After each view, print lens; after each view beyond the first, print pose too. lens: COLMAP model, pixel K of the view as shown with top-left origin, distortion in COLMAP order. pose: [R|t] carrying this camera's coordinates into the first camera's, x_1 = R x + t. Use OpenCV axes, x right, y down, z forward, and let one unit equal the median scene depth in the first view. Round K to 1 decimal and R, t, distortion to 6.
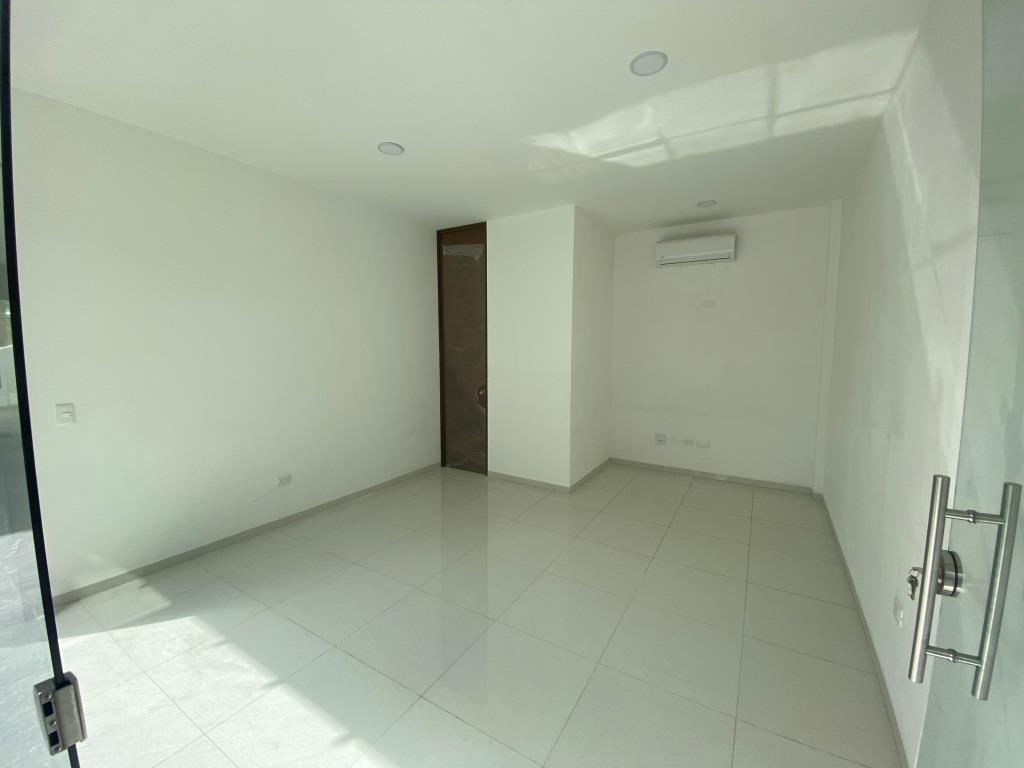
lens RADIAL K [[417.8, 0, 509.4], [0, 417.8, 389.7], [0, 0, 1]] dist [-0.036252, -0.003218]
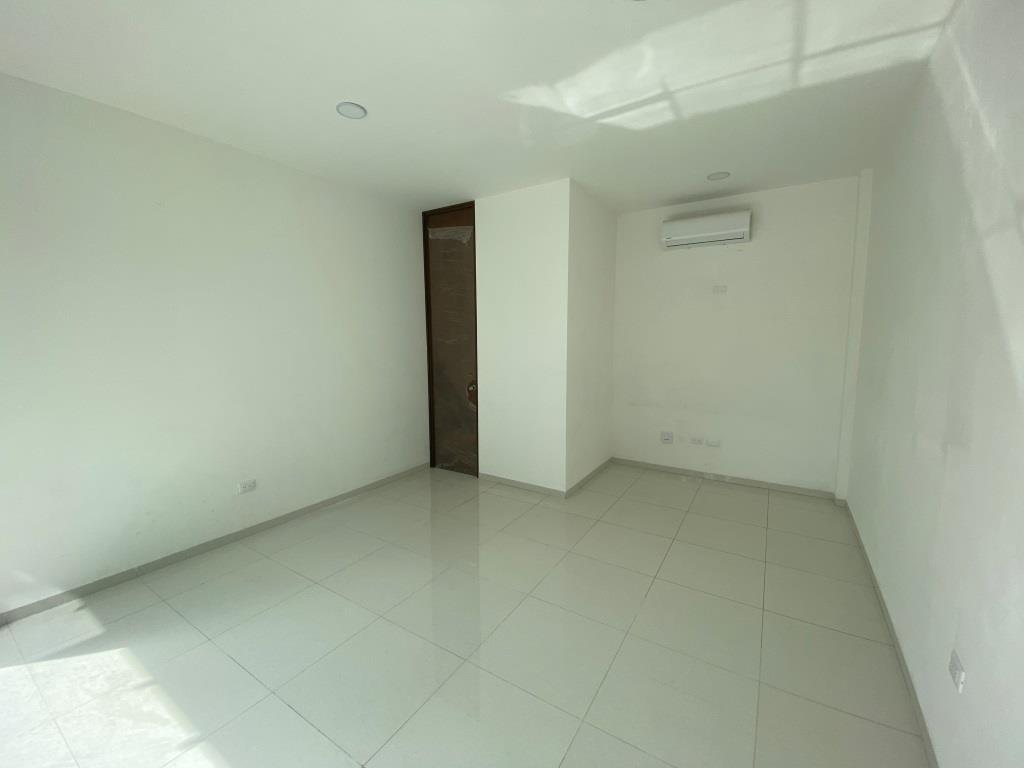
lens RADIAL K [[417.8, 0, 509.9], [0, 417.8, 390.2], [0, 0, 1]] dist [-0.036252, -0.003218]
pose [[0.999804, -0.003596, -0.019482, 0.050768], [0.003984, 0.999794, 0.019885, -0.009486], [0.019406, -0.019959, 0.999612, 0.109964]]
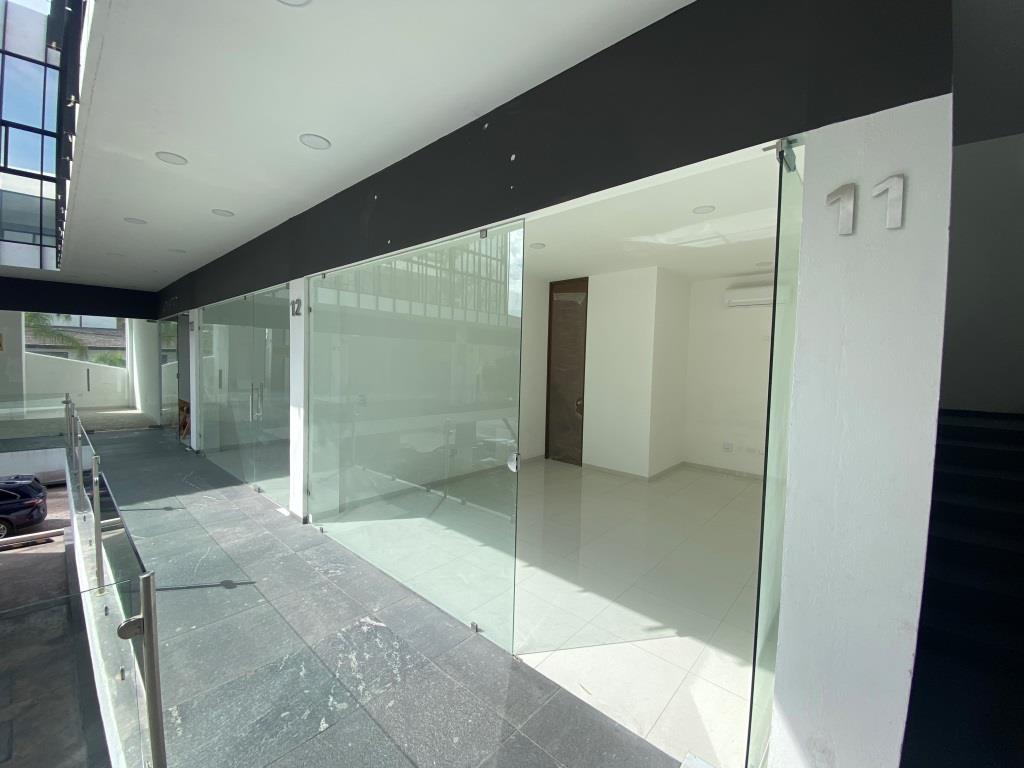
lens RADIAL K [[417.8, 0, 486.0], [0, 417.8, 384.0], [0, 0, 1]] dist [-0.036252, -0.003218]
pose [[0.973547, 0.029848, -0.226528, -0.082207], [-0.041749, 0.997978, -0.047927, 0.033048], [0.224639, 0.056117, 0.972825, -0.499460]]
